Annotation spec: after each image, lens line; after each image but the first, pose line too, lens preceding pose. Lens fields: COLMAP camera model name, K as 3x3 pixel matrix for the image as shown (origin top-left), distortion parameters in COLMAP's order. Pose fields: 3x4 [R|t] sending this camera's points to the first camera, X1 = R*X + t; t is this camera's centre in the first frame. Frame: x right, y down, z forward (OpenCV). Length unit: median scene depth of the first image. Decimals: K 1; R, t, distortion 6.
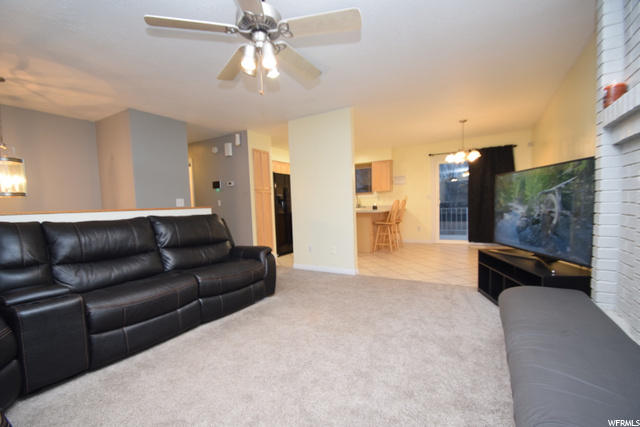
lens RADIAL K [[284.5, 0, 314.7], [0, 284.5, 218.3], [0, 0, 1]] dist [-0.000569, -0.000064]
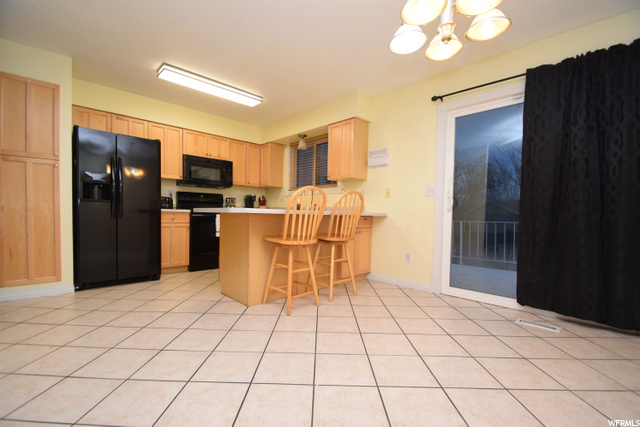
lens RADIAL K [[280.8, 0, 319.2], [0, 280.8, 223.9], [0, 0, 1]] dist [0.009794, -0.012504]
pose [[0.965699, 0.057134, -0.253300, 0.406515], [-0.061186, 0.998093, -0.008142, -0.008520], [0.252351, 0.023361, 0.967354, 0.603901]]
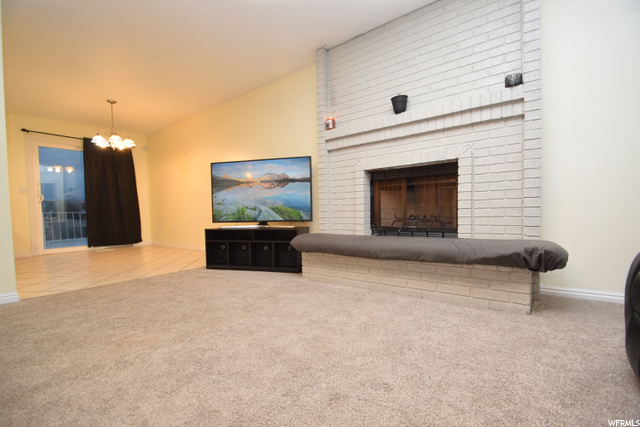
lens RADIAL K [[280.8, 0, 319.2], [0, 280.8, 223.9], [0, 0, 1]] dist [0.009794, -0.012504]
pose [[0.104346, -0.011808, 0.994471, -0.235405], [0.066073, 0.997803, 0.004915, 0.061833], [-0.992344, 0.065195, 0.104896, 0.256031]]
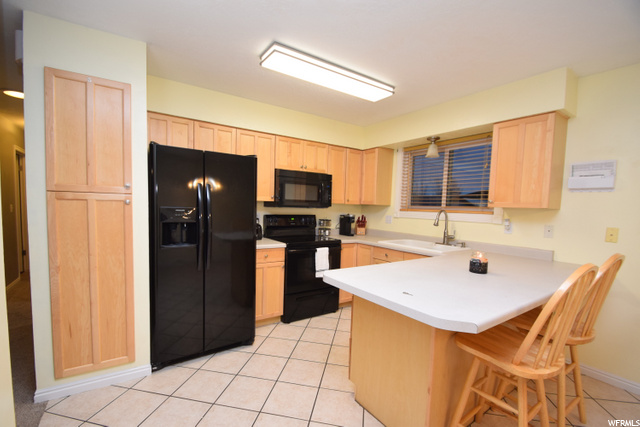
lens RADIAL K [[280.8, 0, 319.2], [0, 280.8, 223.9], [0, 0, 1]] dist [0.009794, -0.012504]
pose [[0.908751, 0.083971, -0.408804, 0.195673], [-0.078114, 0.996461, 0.031035, -0.084958], [0.409964, 0.003731, 0.912094, 0.737119]]
